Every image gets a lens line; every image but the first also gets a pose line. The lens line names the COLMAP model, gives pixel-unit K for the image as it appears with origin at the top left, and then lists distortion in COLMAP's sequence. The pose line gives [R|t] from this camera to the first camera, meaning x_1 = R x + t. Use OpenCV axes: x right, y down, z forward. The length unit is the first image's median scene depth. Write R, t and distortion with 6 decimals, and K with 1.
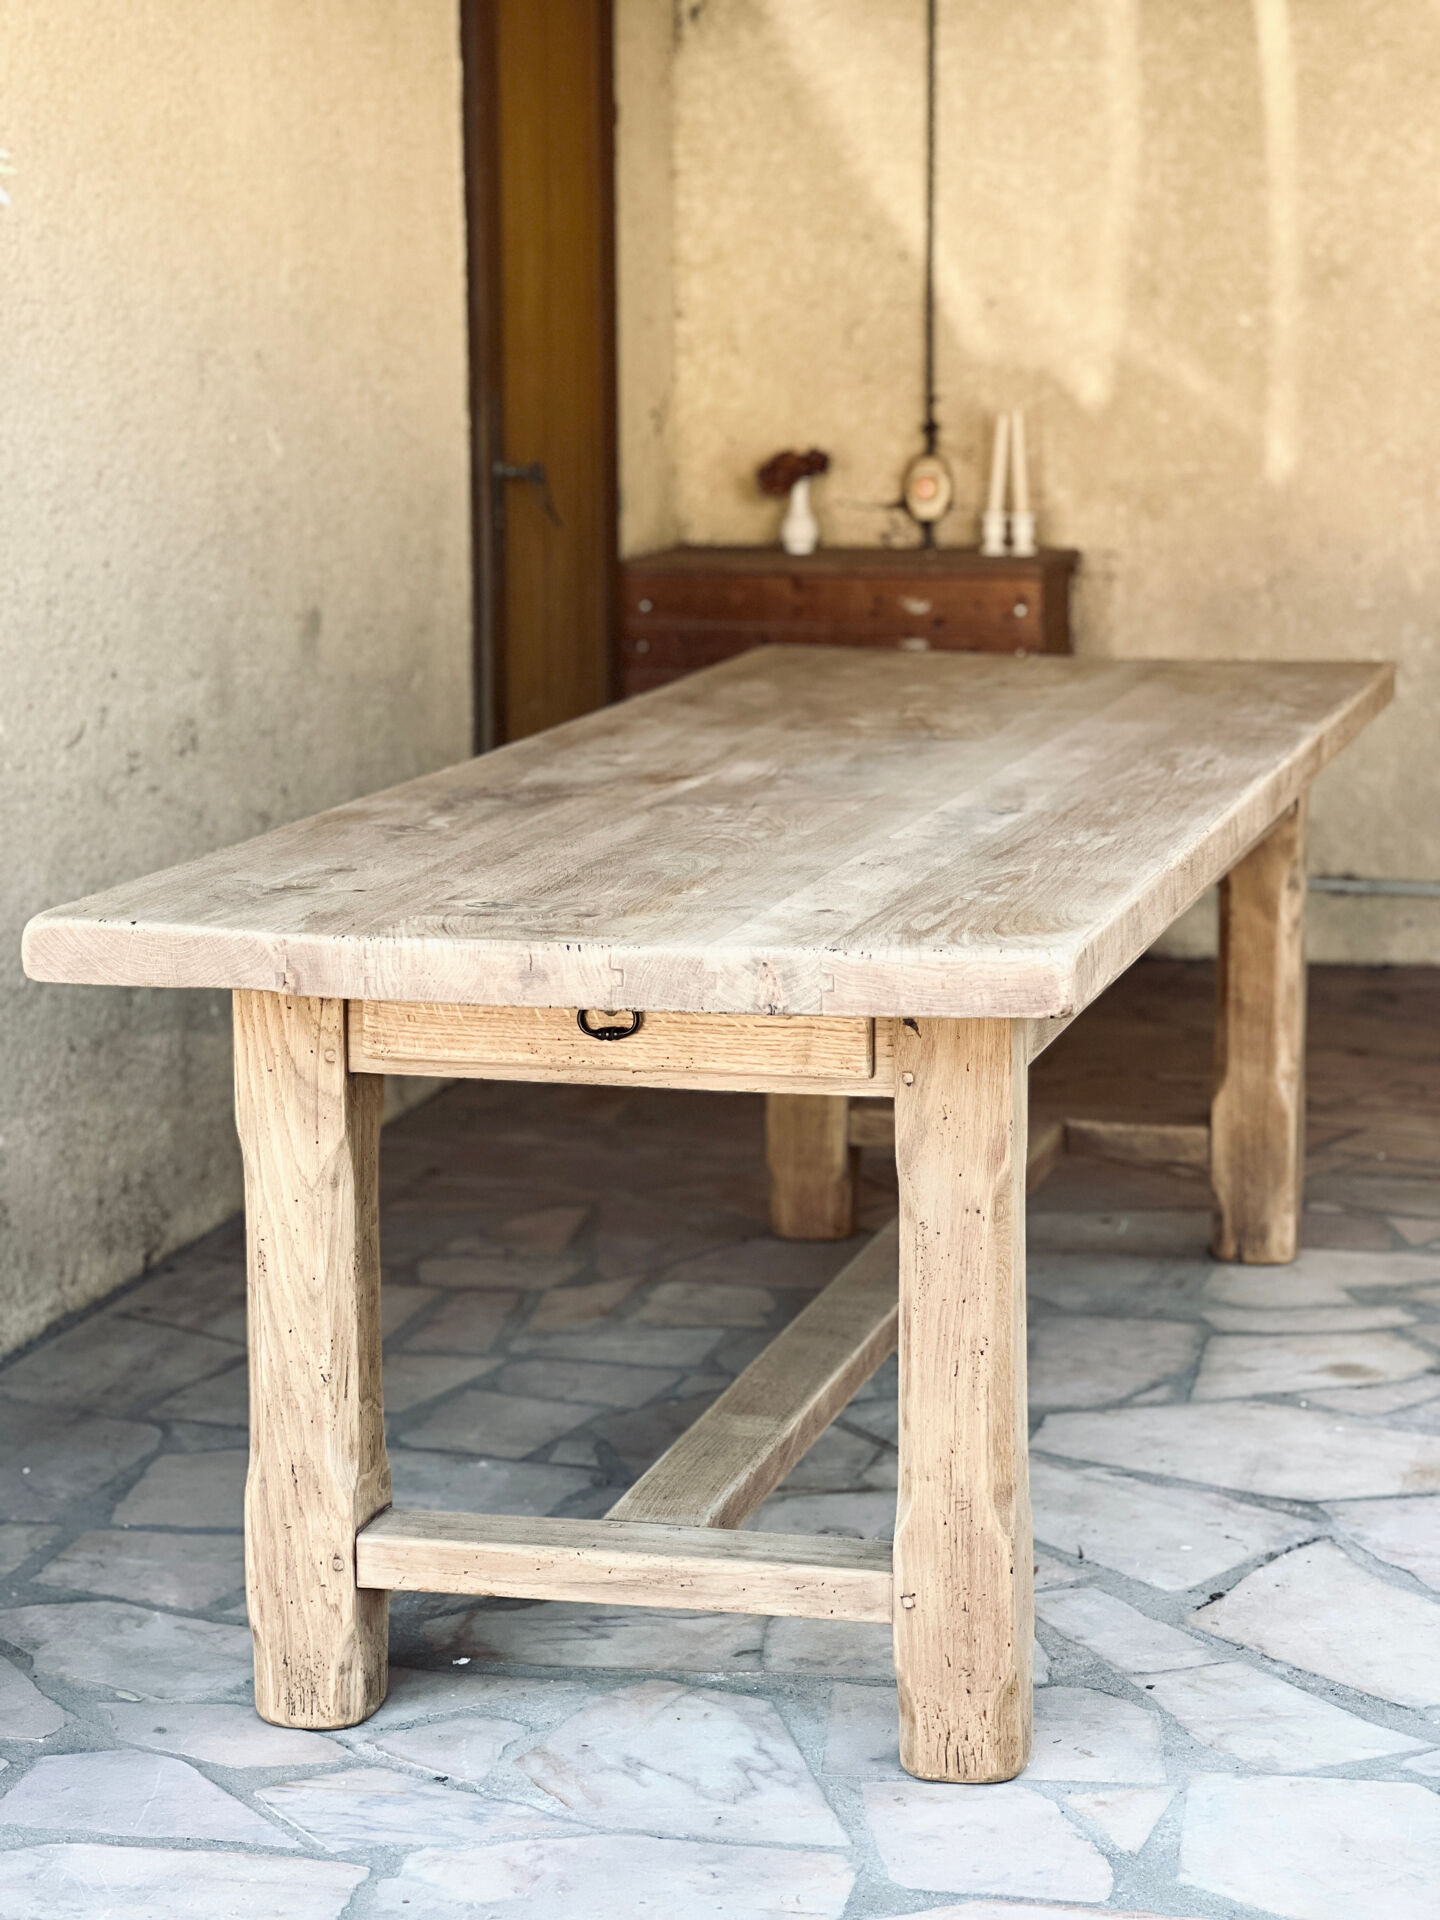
lens RADIAL K [[4327.7, 0, 718.0], [0, 4327.7, 938.3], [0, 0, 1]] dist [0.163650, 0.000000]
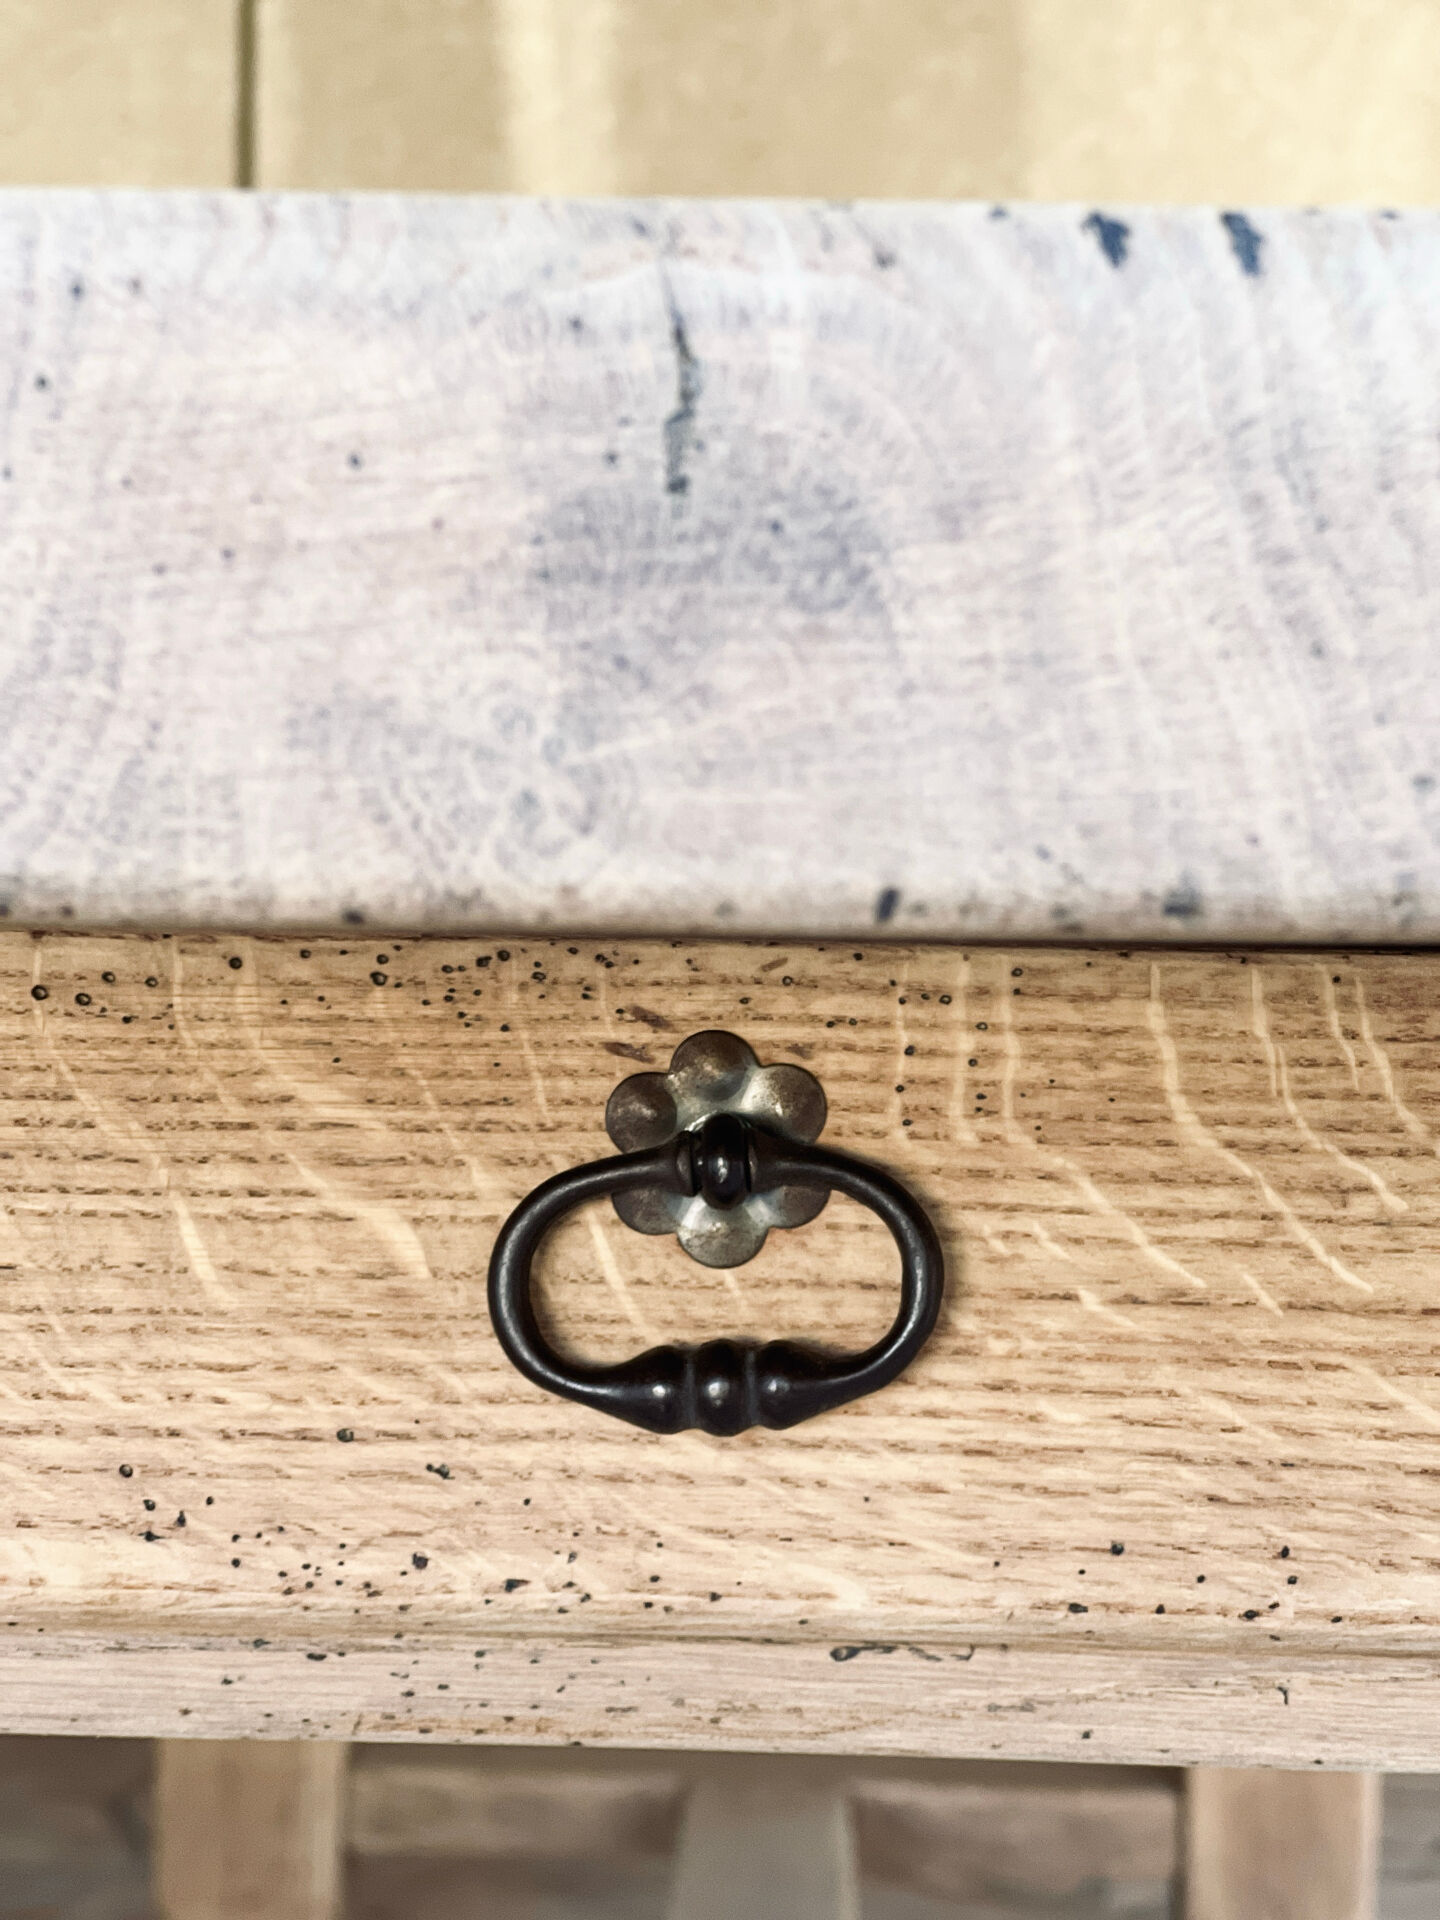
lens RADIAL K [[4395.9, 0, 725.4], [0, 4395.9, 977.8], [0, 0, 1]] dist [0.122479, 0.000000]
pose [[0.972410, 0.018716, 0.232526, -0.057264], [0.011416, 0.991764, -0.127565, 0.026242], [-0.232999, 0.126700, 0.964188, 0.828216]]
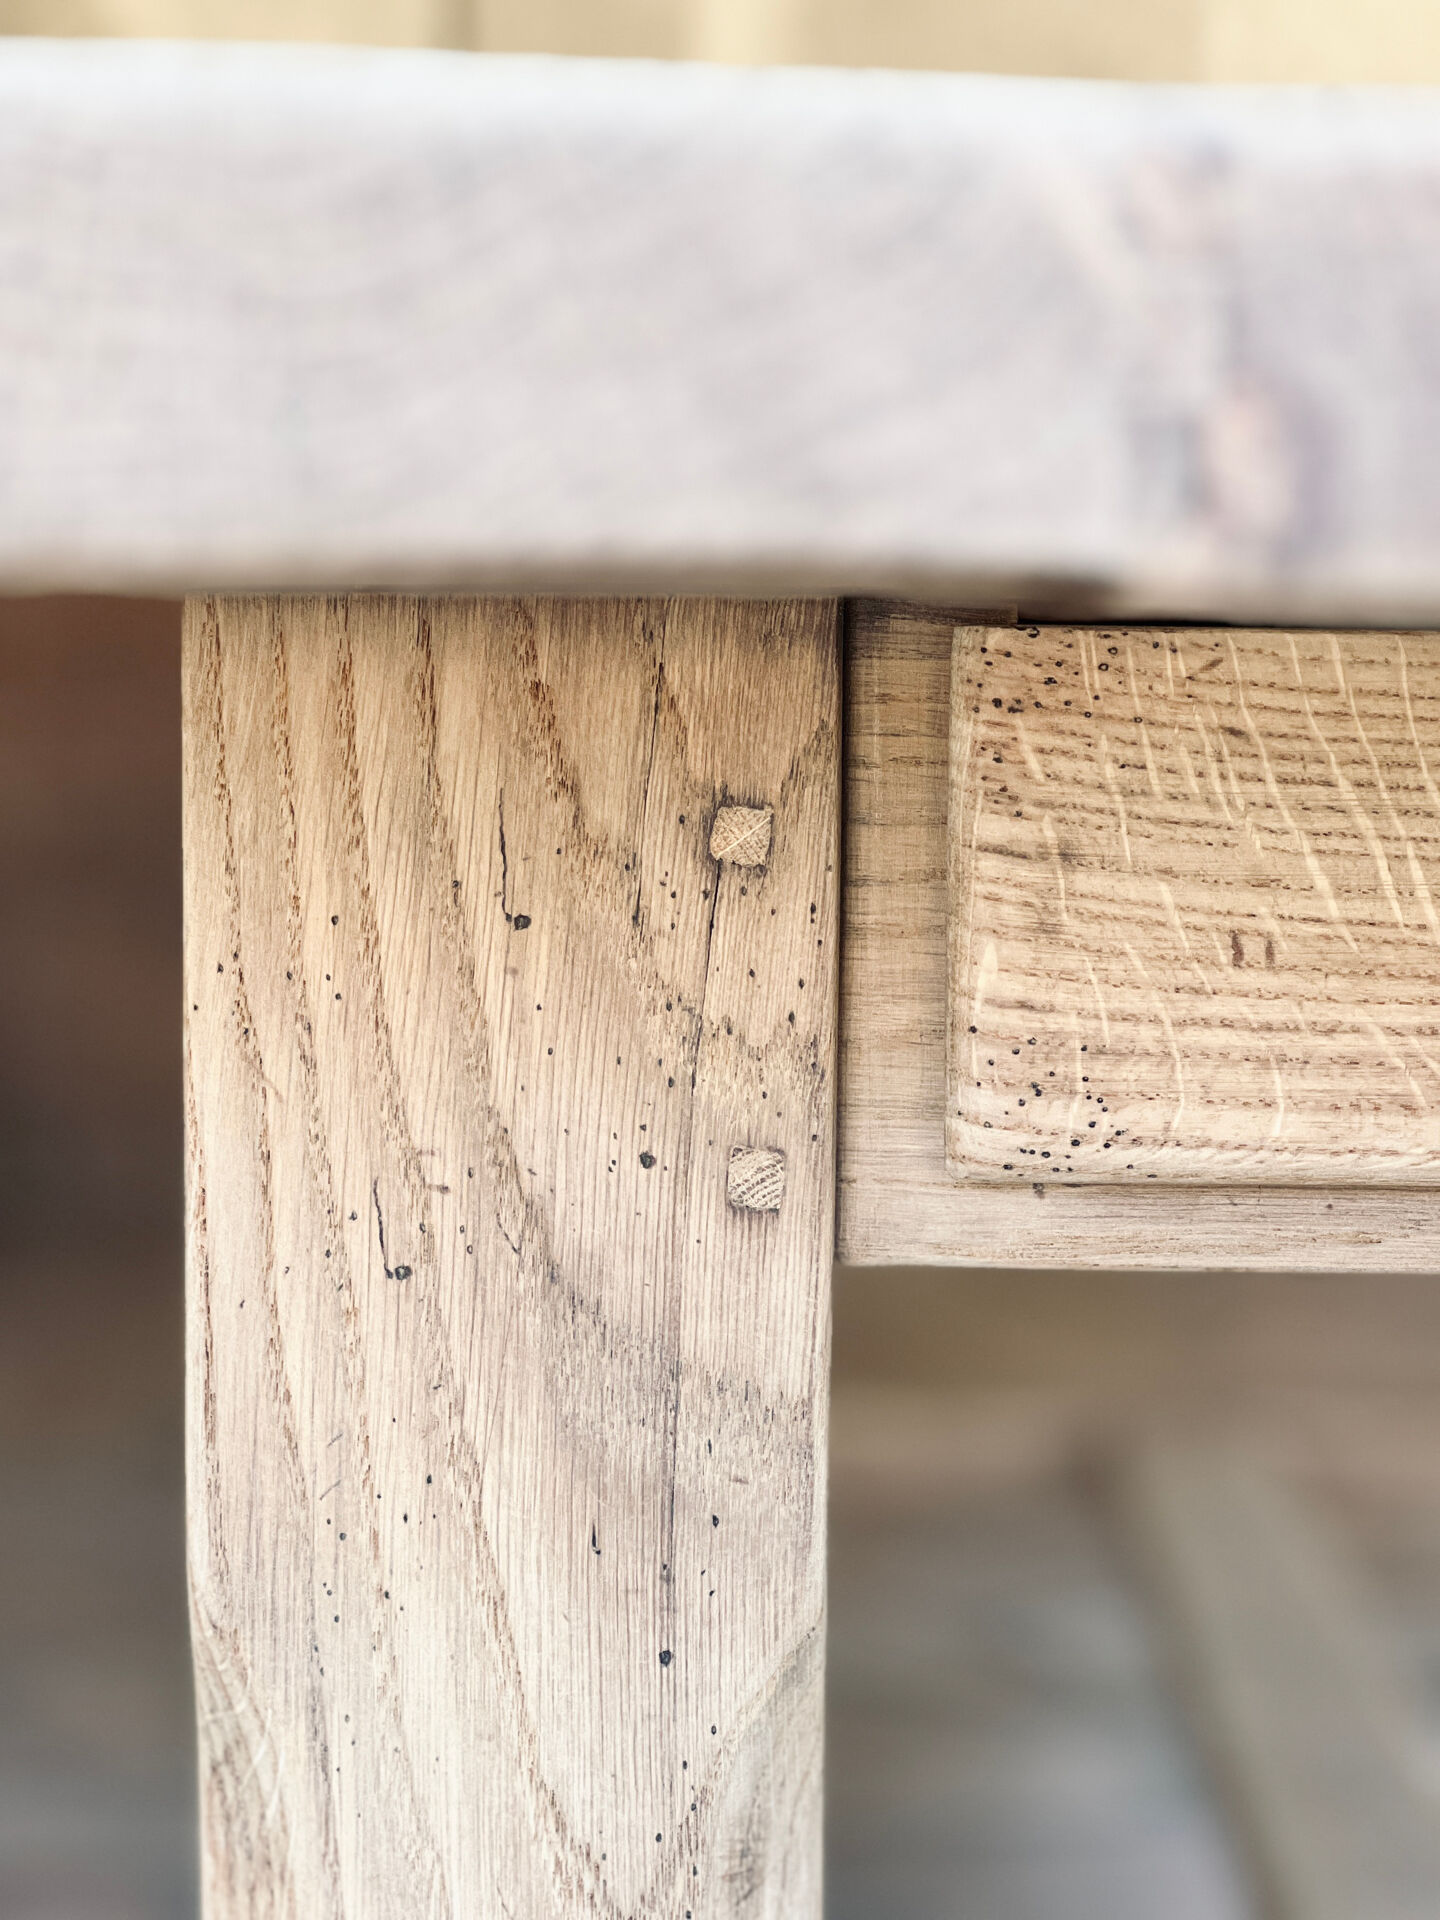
lens RADIAL K [[4395.9, 0, 726.4], [0, 4395.9, 957.3], [0, 0, 1]] dist [0.122479, 0.000000]
pose [[0.971349, -0.011522, 0.237377, -0.132777], [0.027135, 0.997669, -0.062614, 0.029045], [-0.236102, 0.067262, 0.969398, 0.810309]]
